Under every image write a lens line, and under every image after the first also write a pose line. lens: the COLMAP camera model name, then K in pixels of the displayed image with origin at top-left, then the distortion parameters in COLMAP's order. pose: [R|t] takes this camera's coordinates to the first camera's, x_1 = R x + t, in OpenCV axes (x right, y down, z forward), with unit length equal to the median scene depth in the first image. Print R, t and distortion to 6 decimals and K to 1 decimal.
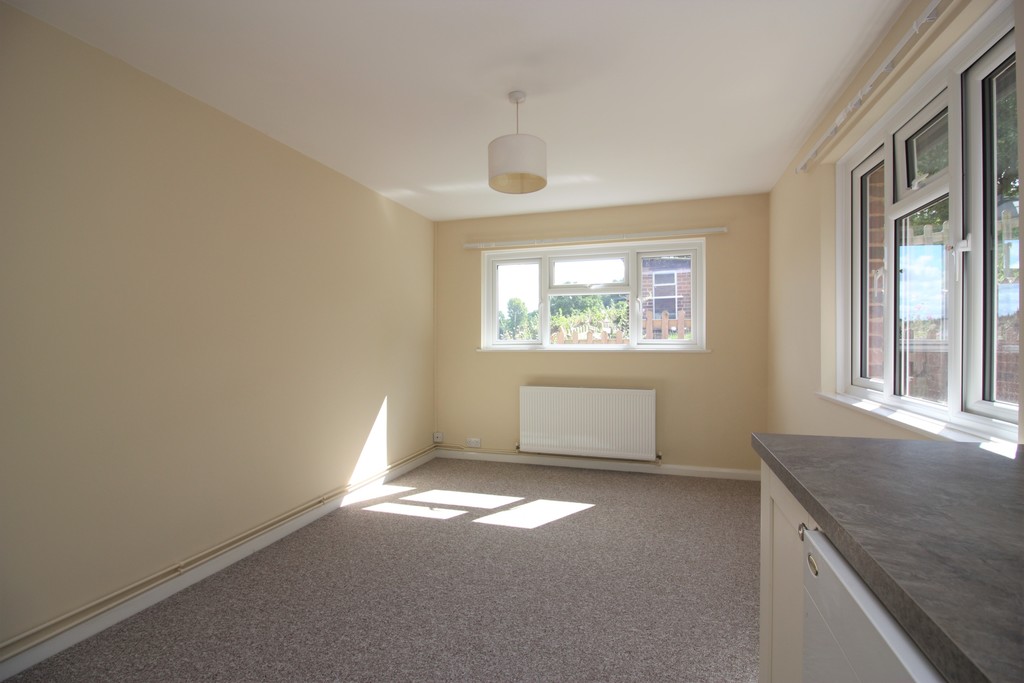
lens RADIAL K [[479.0, 0, 504.9], [0, 479.0, 340.2], [0, 0, 1]] dist [0.000135, -0.000113]
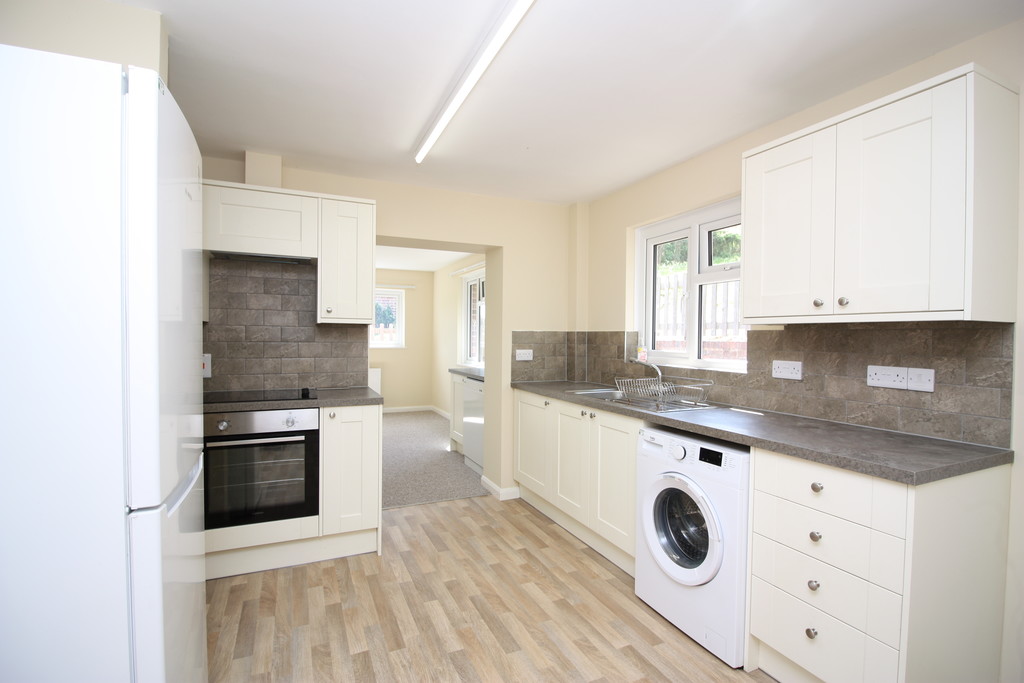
lens RADIAL K [[479.0, 0, 513.1], [0, 479.0, 344.0], [0, 0, 1]] dist [0.000135, -0.000113]
pose [[0.736821, 0.004623, 0.676073, -0.580177], [-0.010746, 0.999930, 0.004874, -0.008482], [-0.676003, -0.010857, 0.736819, -0.744602]]
